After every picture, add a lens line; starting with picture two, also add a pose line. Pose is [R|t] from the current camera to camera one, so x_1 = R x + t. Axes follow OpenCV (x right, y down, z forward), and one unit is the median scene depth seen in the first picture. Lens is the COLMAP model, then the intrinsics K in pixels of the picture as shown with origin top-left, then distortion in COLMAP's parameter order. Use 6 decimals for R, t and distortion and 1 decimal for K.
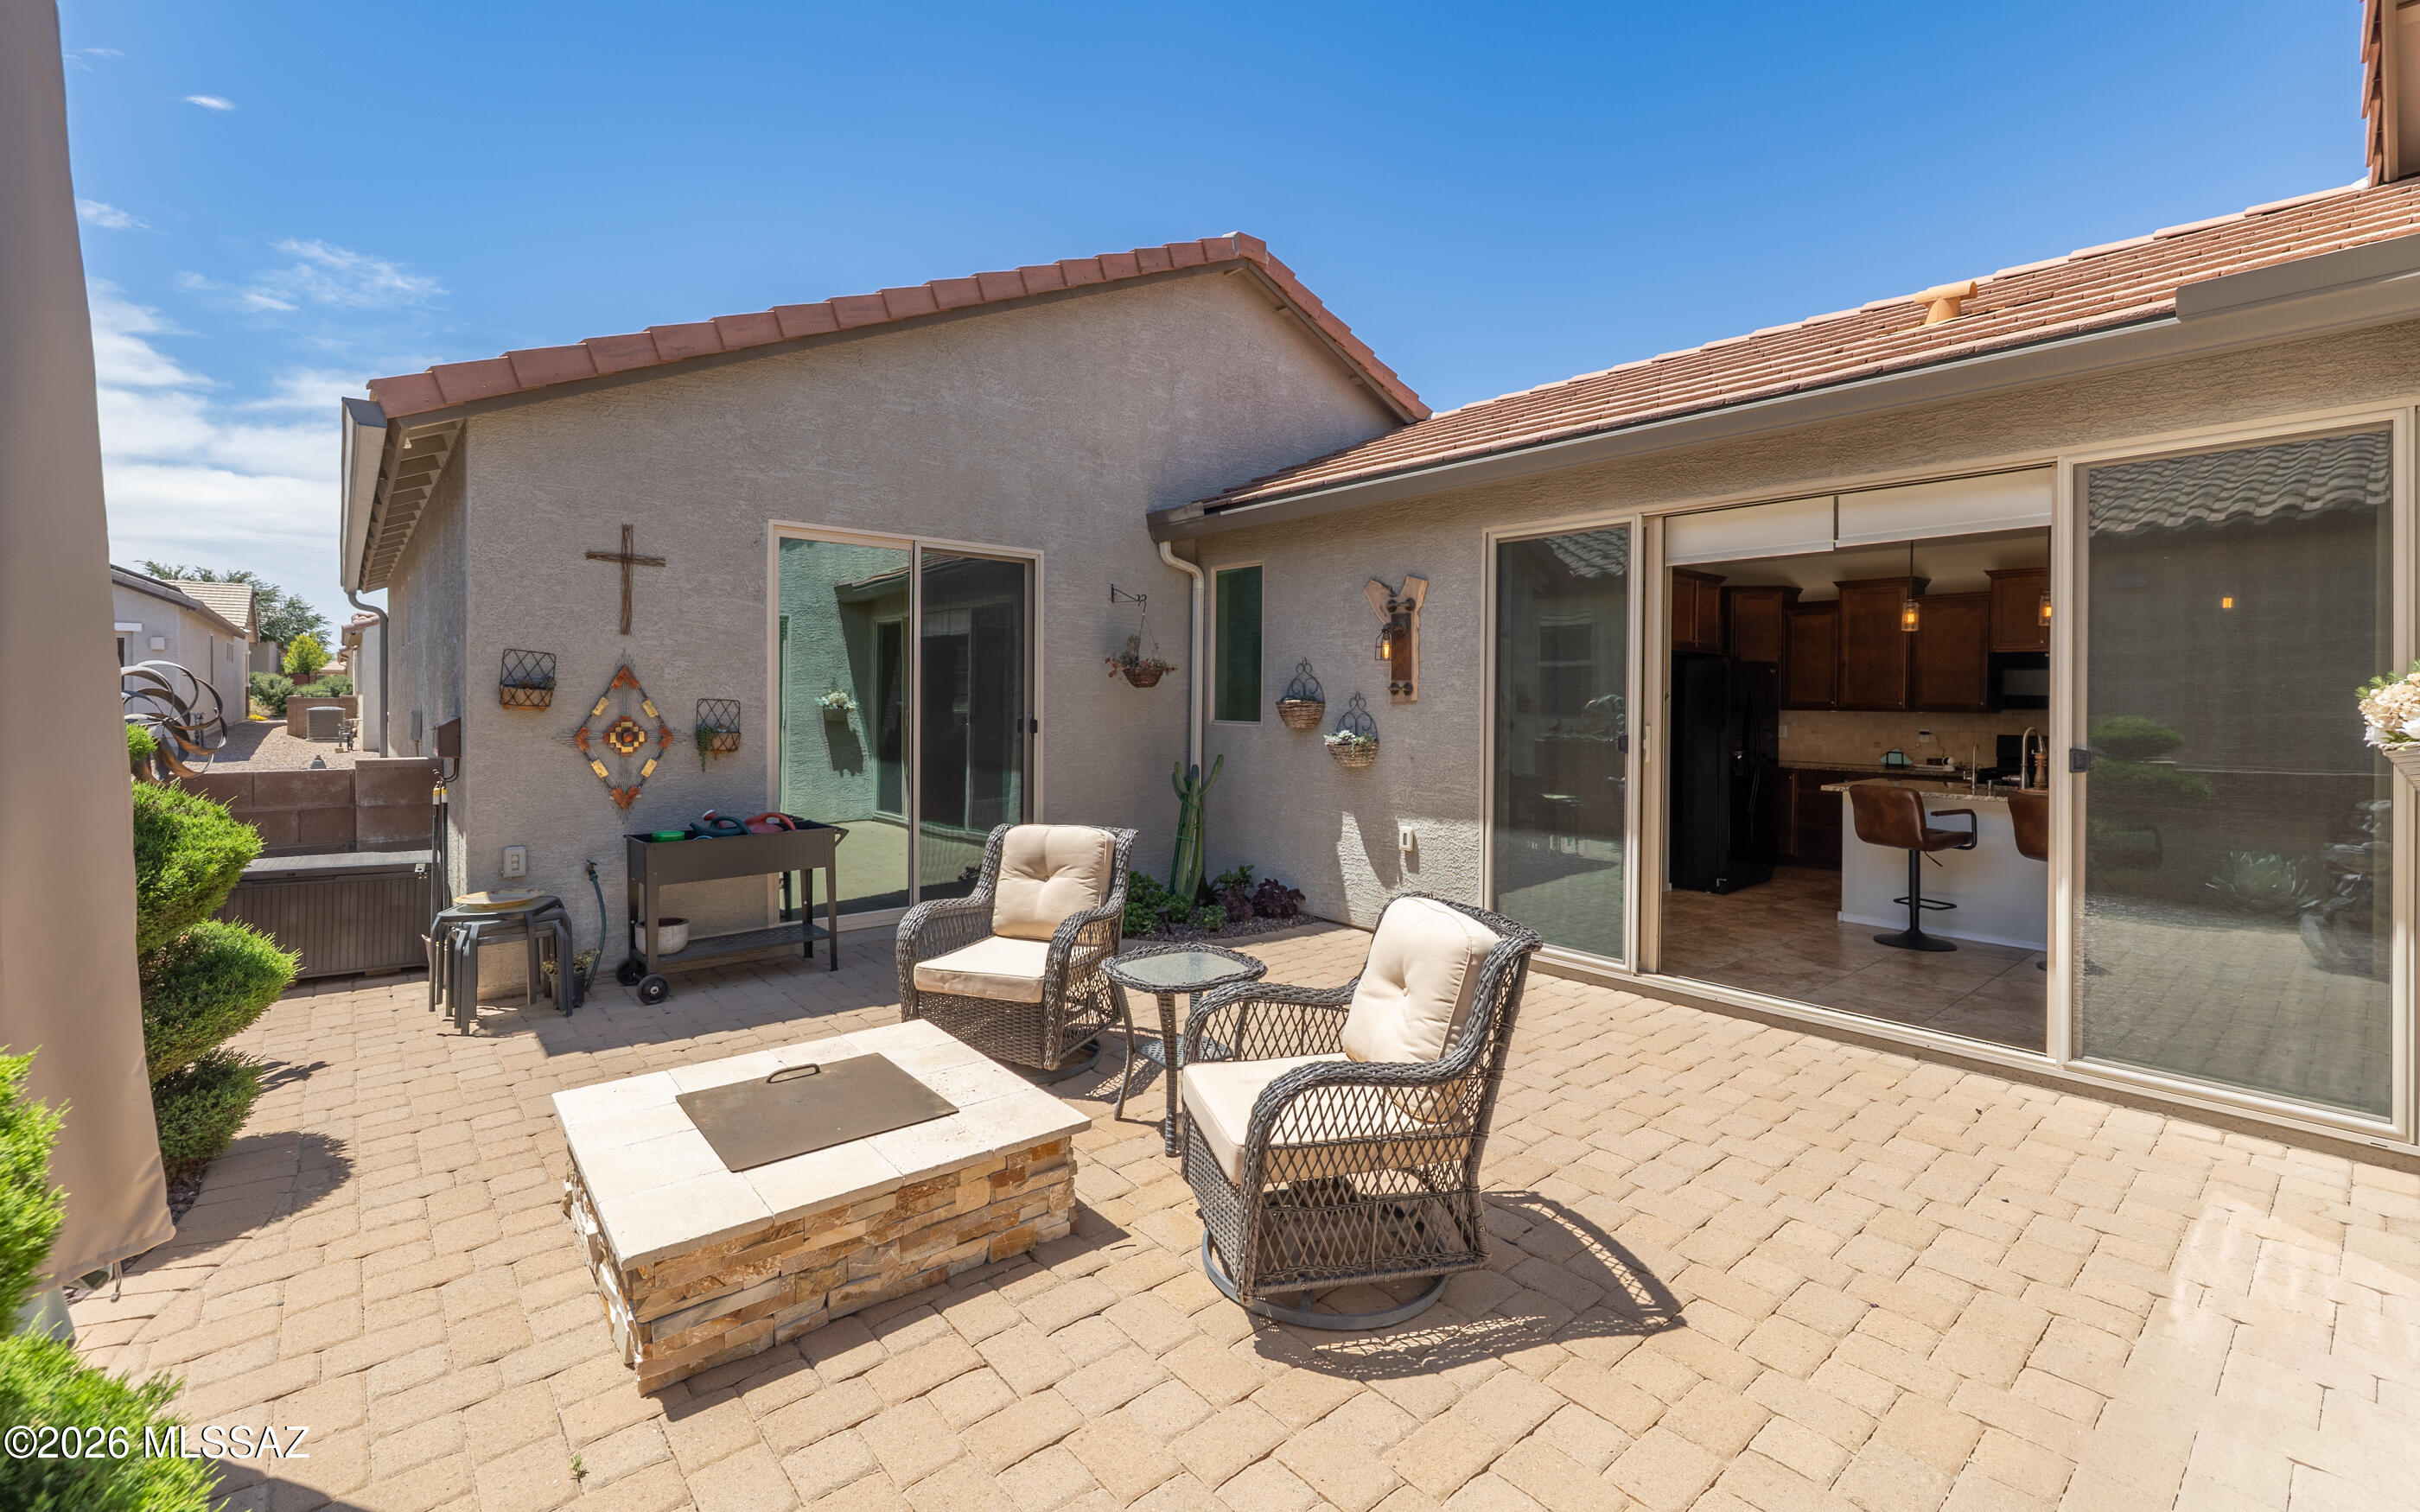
lens RADIAL K [[1032.2, 0, 1216.4], [0, 1032.2, 696.9], [0, 0, 1]] dist [-0.000539, -0.000040]
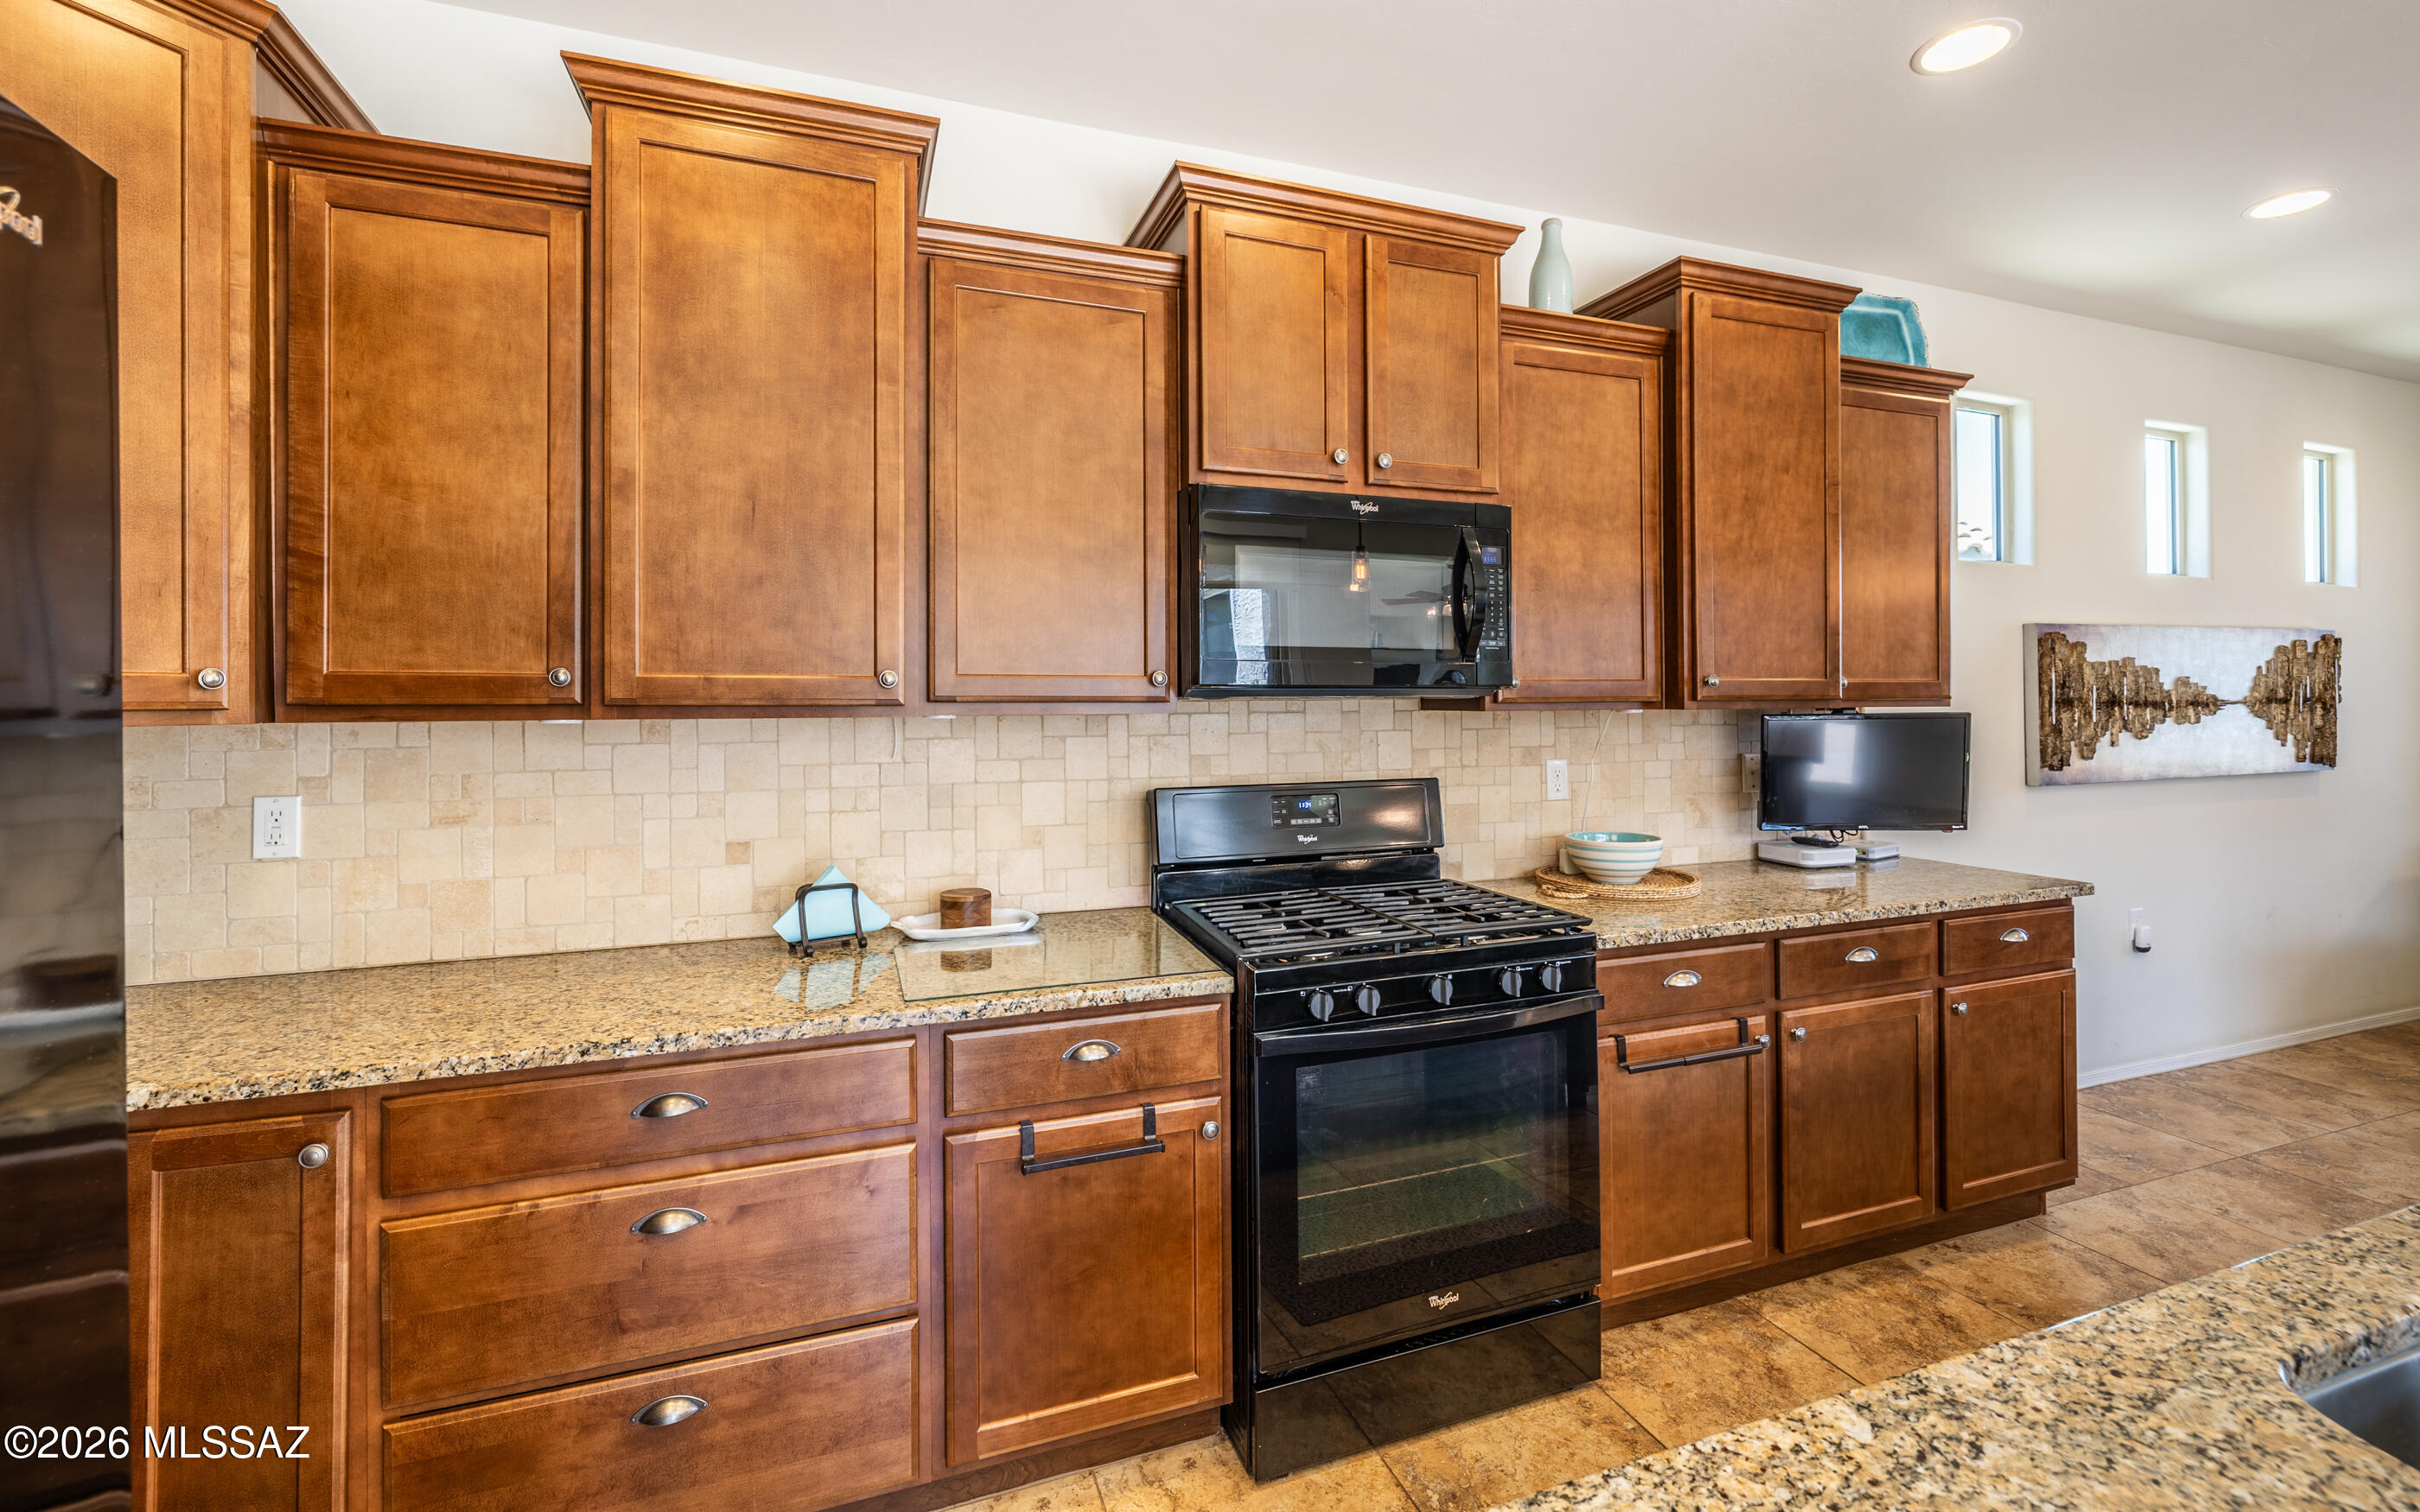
lens RADIAL K [[1033.6, 0, 1216.4], [0, 1033.6, 674.3], [0, 0, 1]] dist [-0.000060, -0.000214]
pose [[0.342175, -0.000493, 0.939636, 0.453778], [0.008025, 0.999965, -0.002397, 0.006009], [-0.939602, 0.008361, 0.342167, 0.815339]]
